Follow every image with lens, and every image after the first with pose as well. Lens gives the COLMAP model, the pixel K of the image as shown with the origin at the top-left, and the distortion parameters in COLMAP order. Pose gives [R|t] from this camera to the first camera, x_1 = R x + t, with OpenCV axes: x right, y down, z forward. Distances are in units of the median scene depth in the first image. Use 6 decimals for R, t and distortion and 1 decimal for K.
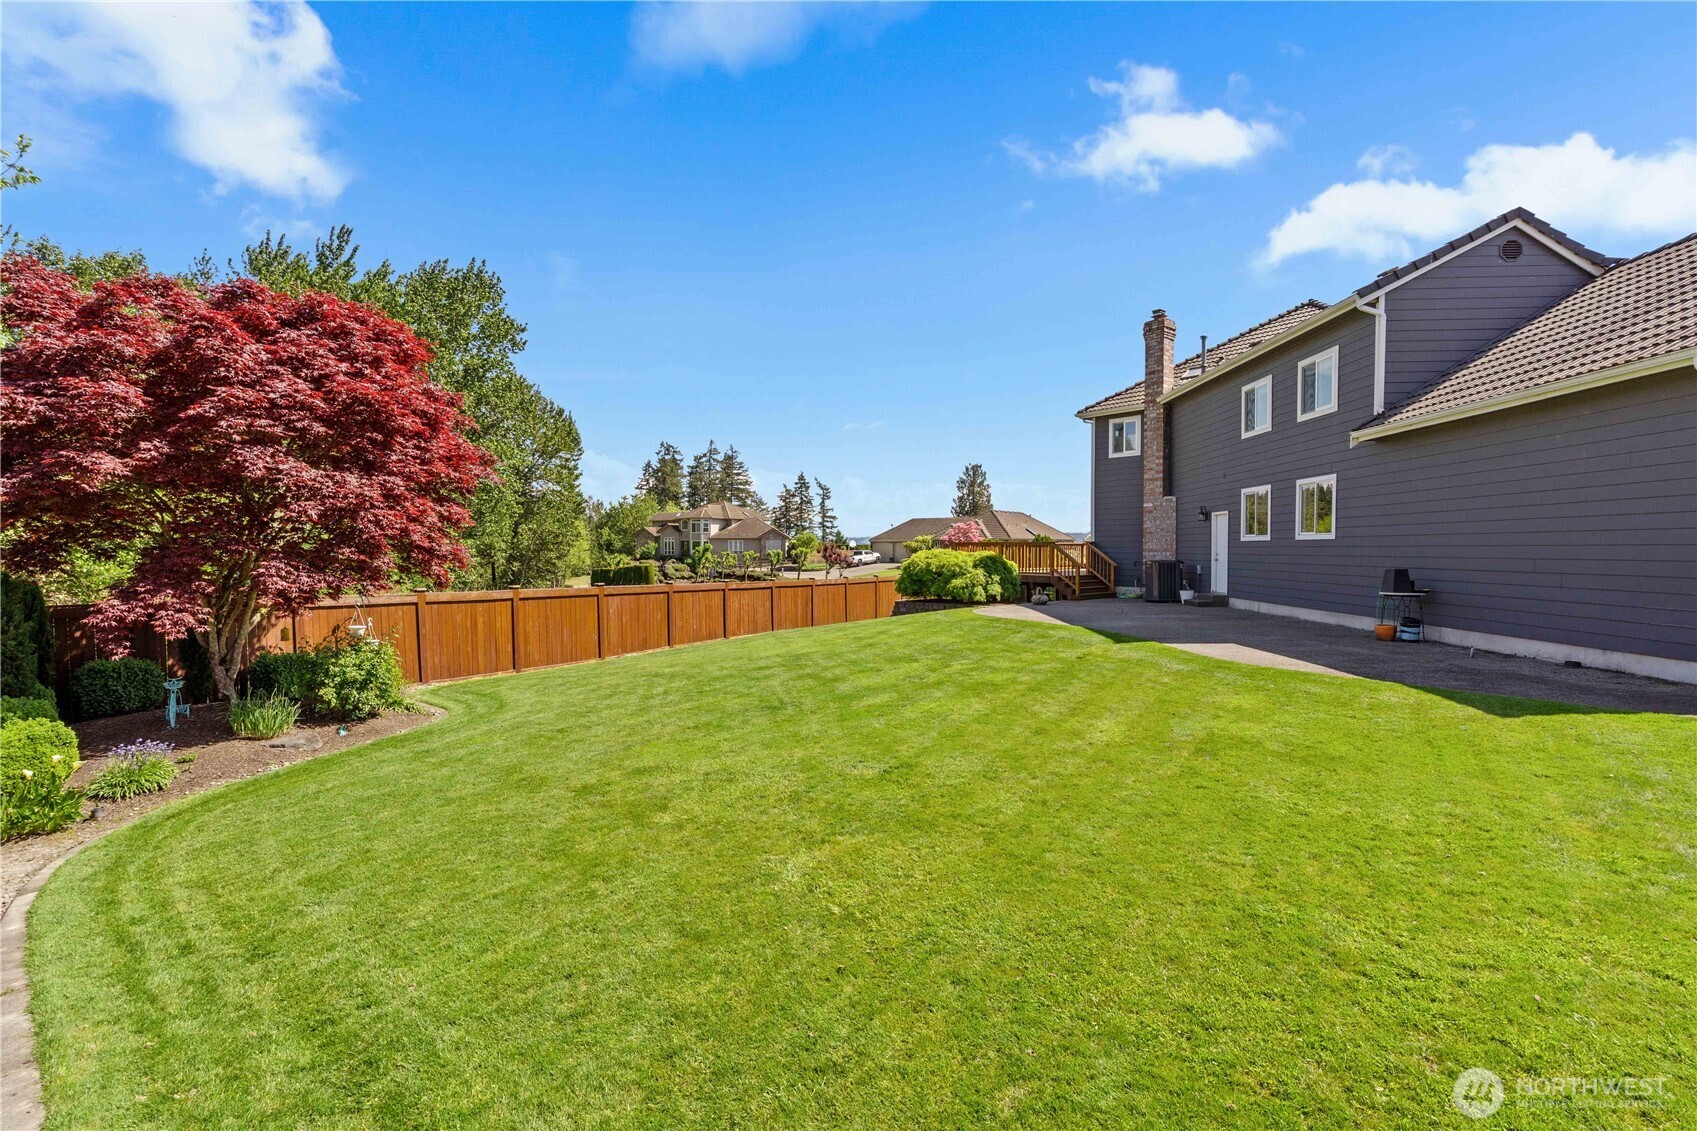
lens RADIAL K [[775.5, 0, 838.7], [0, 775.5, 560.2], [0, 0, 1]] dist [0.017769, 0.000505]
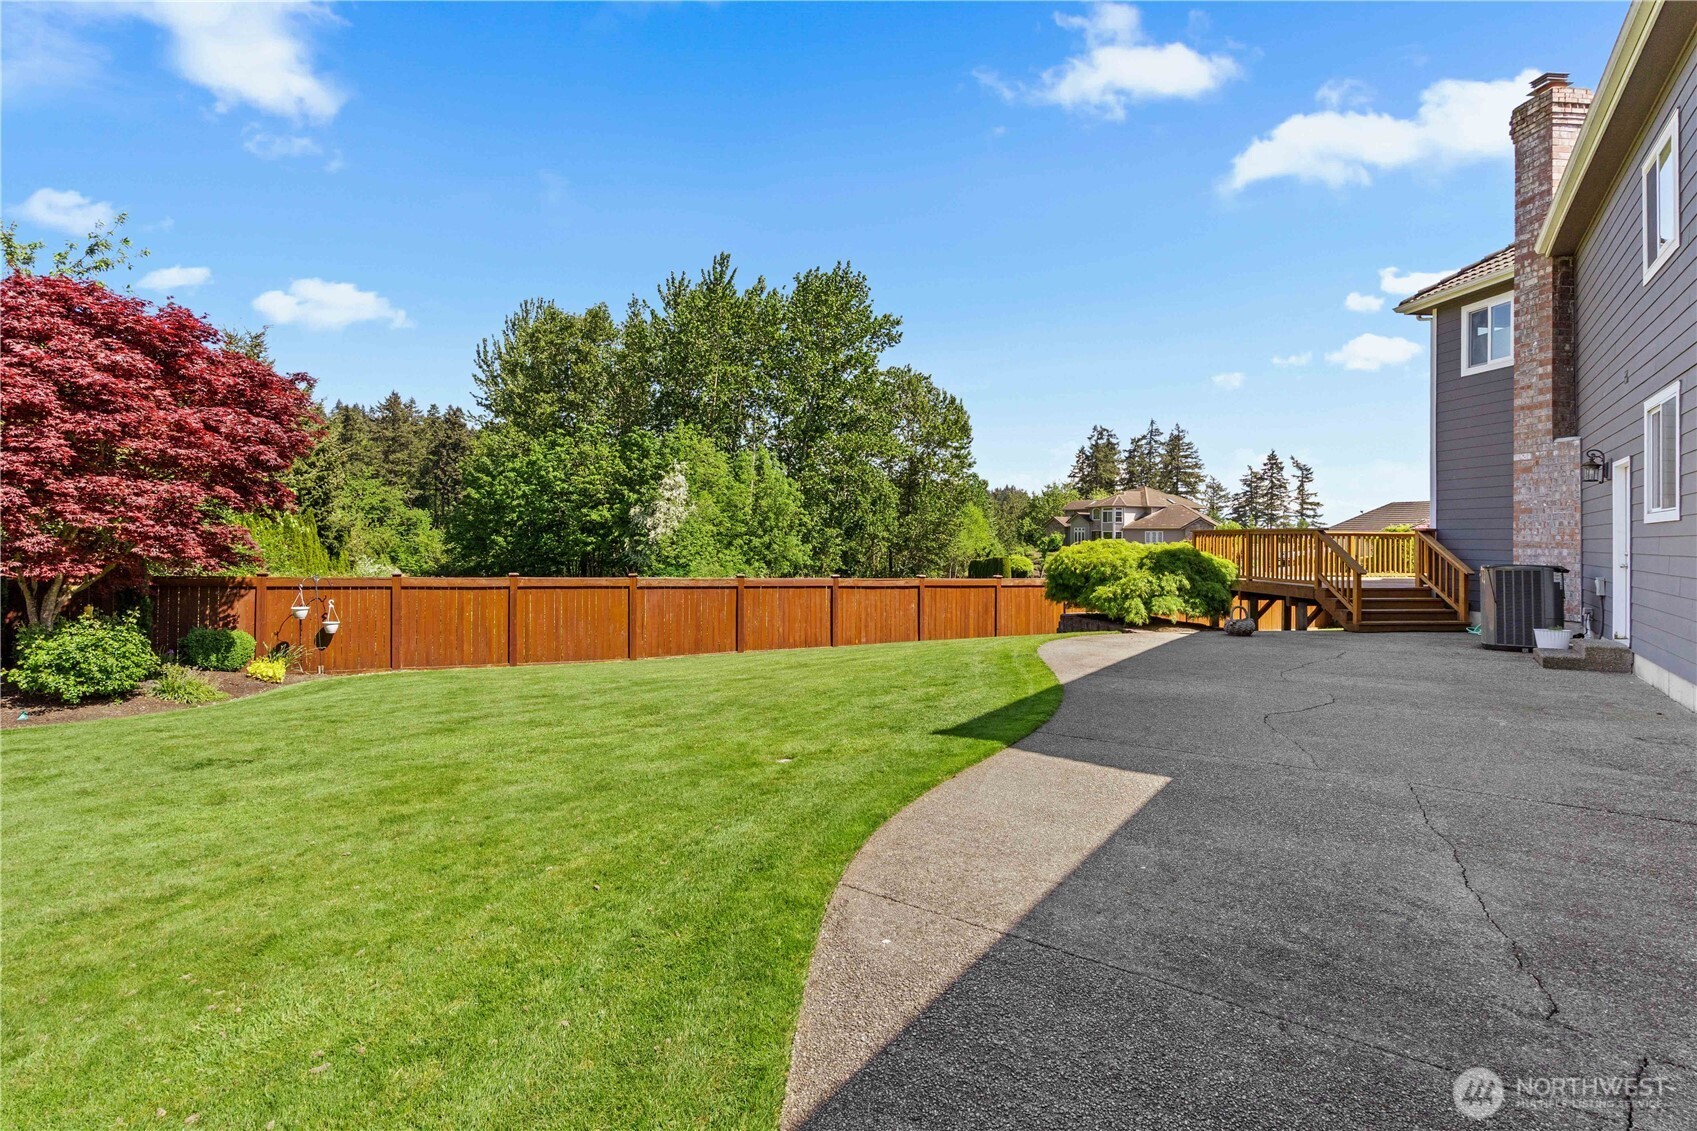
lens RADIAL K [[793.0, 0, 826.3], [0, 793.0, 527.2], [0, 0, 1]] dist [0.000869, 0.000323]
pose [[0.832365, 0.000922, -0.554227, 0.070380], [-0.018221, 0.999504, -0.025702, -0.000633], [0.553928, 0.031492, 0.831969, 0.071140]]
